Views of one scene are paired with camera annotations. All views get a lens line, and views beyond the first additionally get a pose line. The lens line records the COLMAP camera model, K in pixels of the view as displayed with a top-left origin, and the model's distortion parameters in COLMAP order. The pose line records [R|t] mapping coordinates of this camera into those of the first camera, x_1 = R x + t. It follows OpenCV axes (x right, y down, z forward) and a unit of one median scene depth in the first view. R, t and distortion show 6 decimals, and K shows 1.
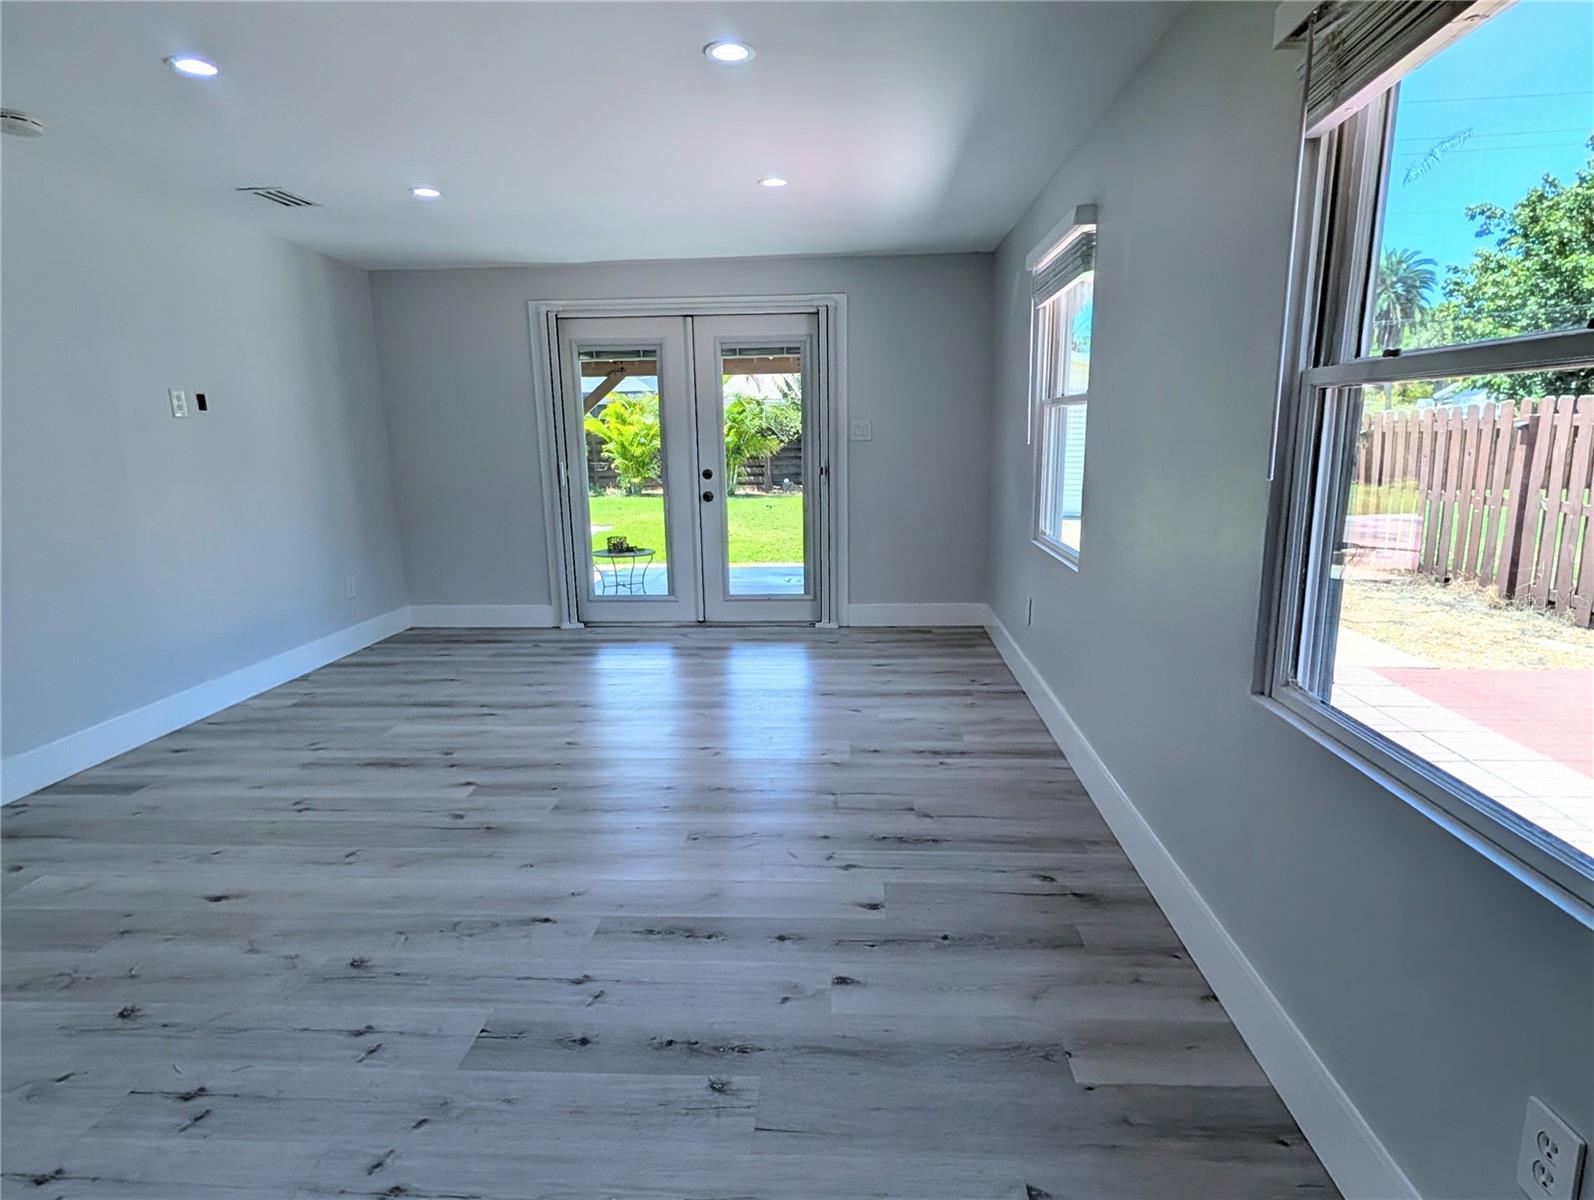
lens RADIAL K [[870.9, 0, 825.8], [0, 870.9, 630.8], [0, 0, 1]] dist [-0.001803, 0.001480]
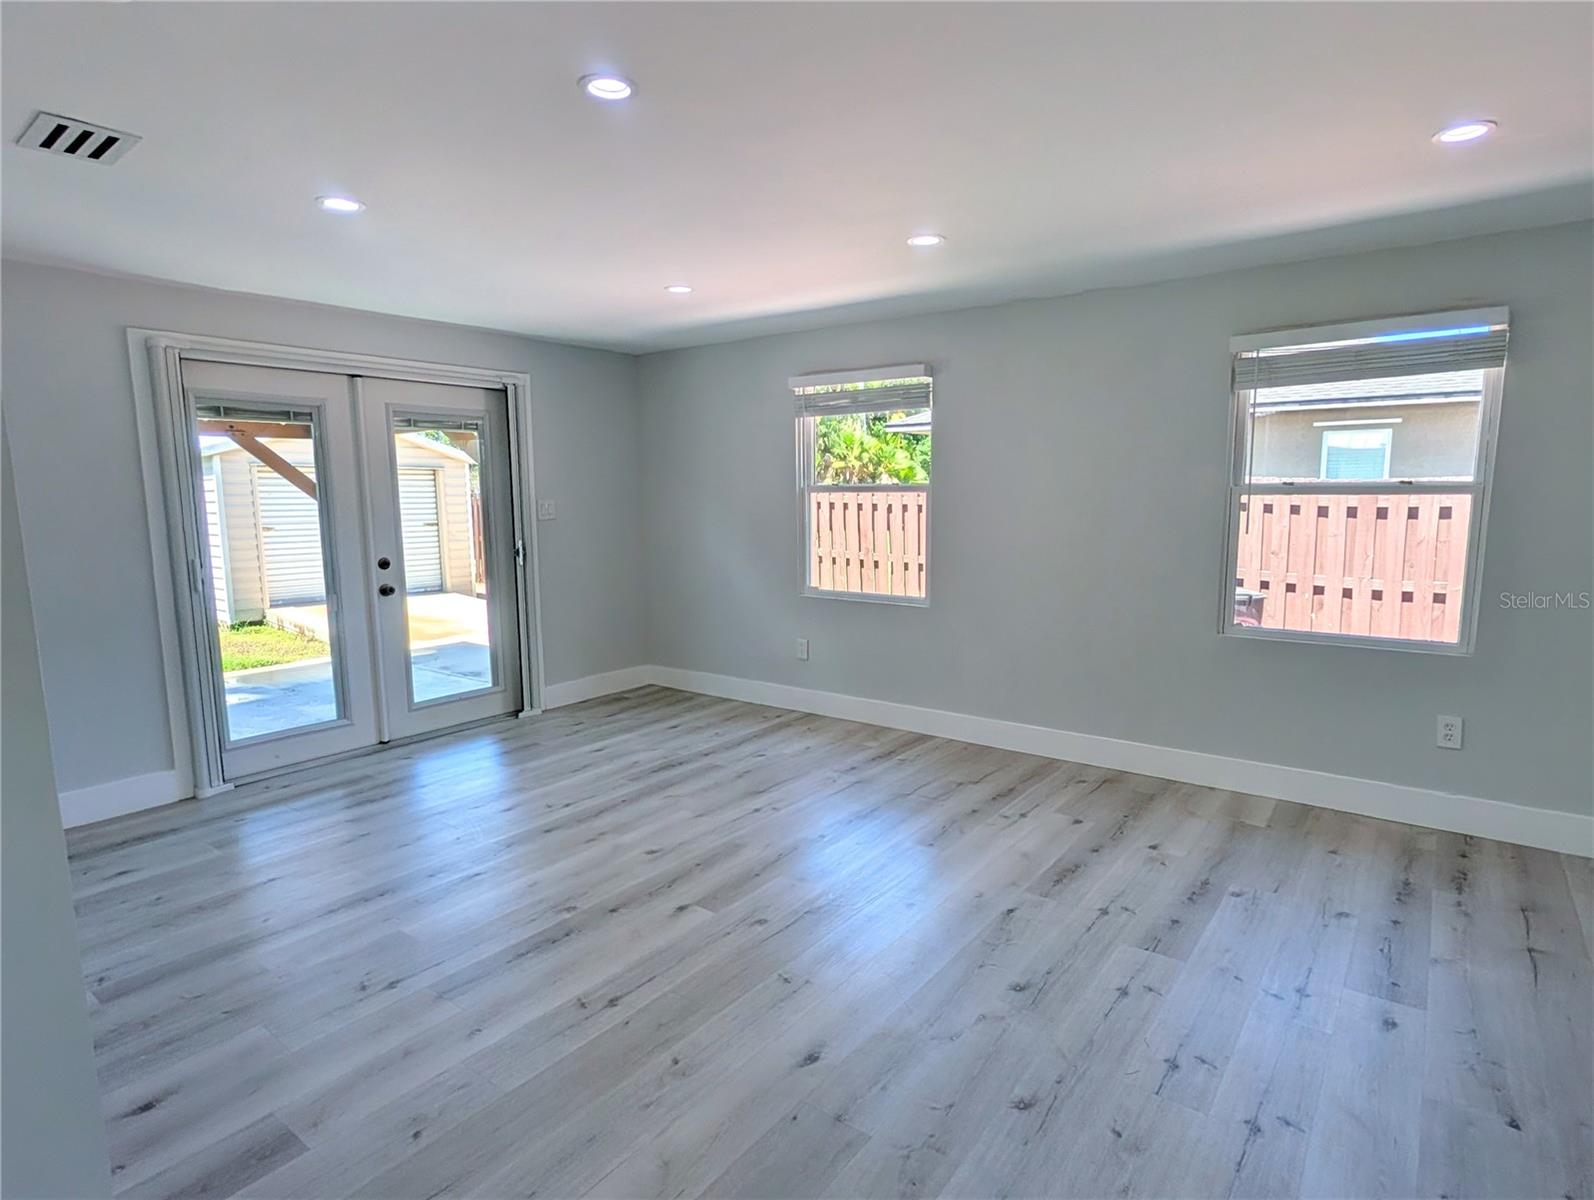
lens RADIAL K [[870.9, 0, 825.8], [0, 870.9, 630.8], [0, 0, 1]] dist [-0.001803, 0.001480]
pose [[0.541928, -0.124222, 0.831193, -1.044060], [0.189348, 0.981635, 0.023253, -0.096596], [-0.818817, 0.144783, 0.555497, 0.346141]]
